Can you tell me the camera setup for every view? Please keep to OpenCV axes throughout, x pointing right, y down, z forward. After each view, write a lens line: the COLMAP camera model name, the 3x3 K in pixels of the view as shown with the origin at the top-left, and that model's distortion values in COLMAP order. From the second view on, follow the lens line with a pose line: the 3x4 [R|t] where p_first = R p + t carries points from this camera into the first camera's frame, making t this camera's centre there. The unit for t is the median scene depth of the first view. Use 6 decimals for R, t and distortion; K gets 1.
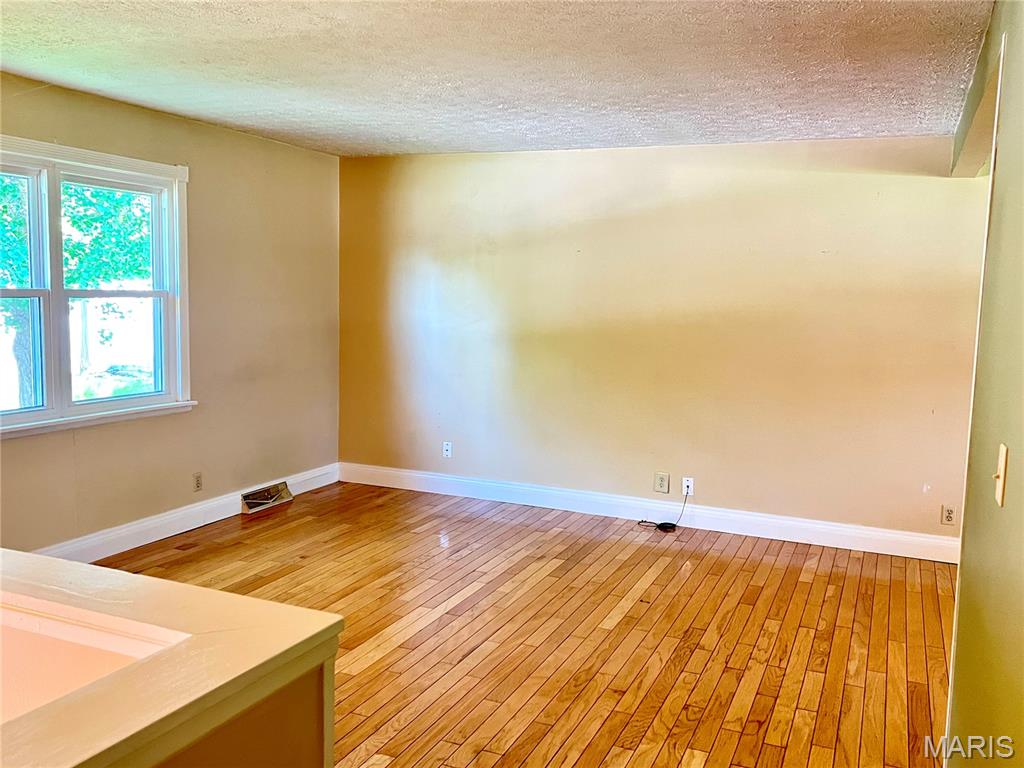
lens RADIAL K [[902.3, 0, 503.9], [0, 902.3, 379.8], [0, 0, 1]] dist [0.041635, -0.035419]
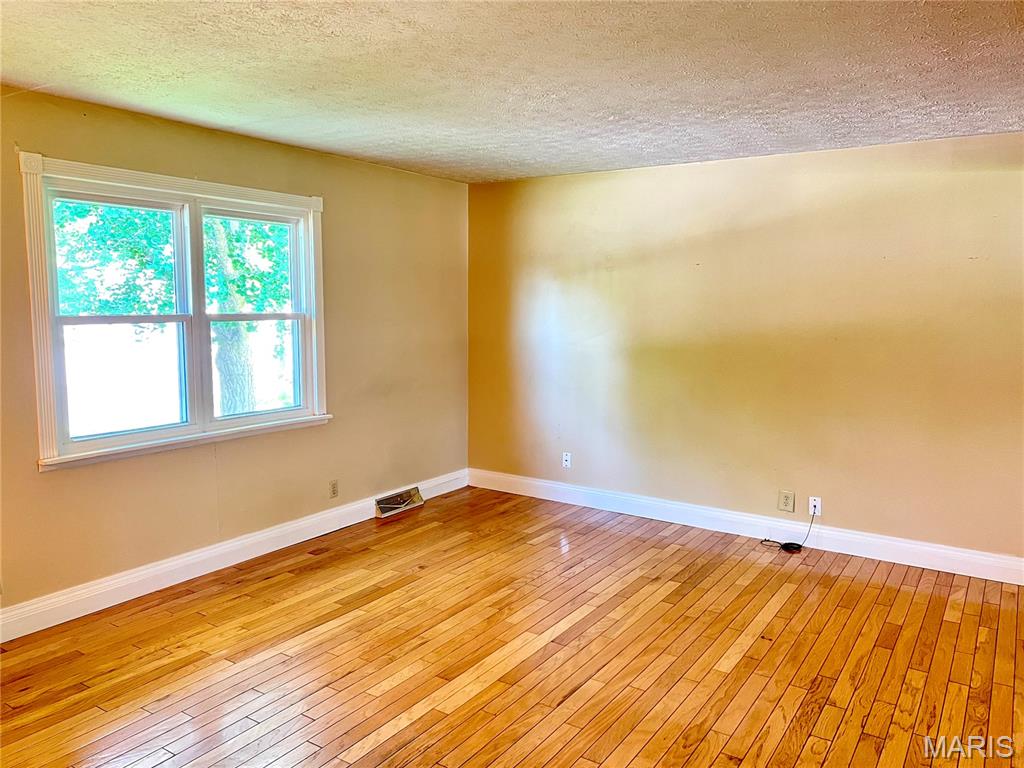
lens RADIAL K [[778.6, 0, 493.6], [0, 778.6, 385.1], [0, 0, 1]] dist [0.047027, -0.055537]
pose [[0.982951, -0.000056, -0.183869, 0.023440], [0.001028, 0.999986, 0.005192, -0.017372], [0.183866, -0.005292, 0.982937, 0.130457]]
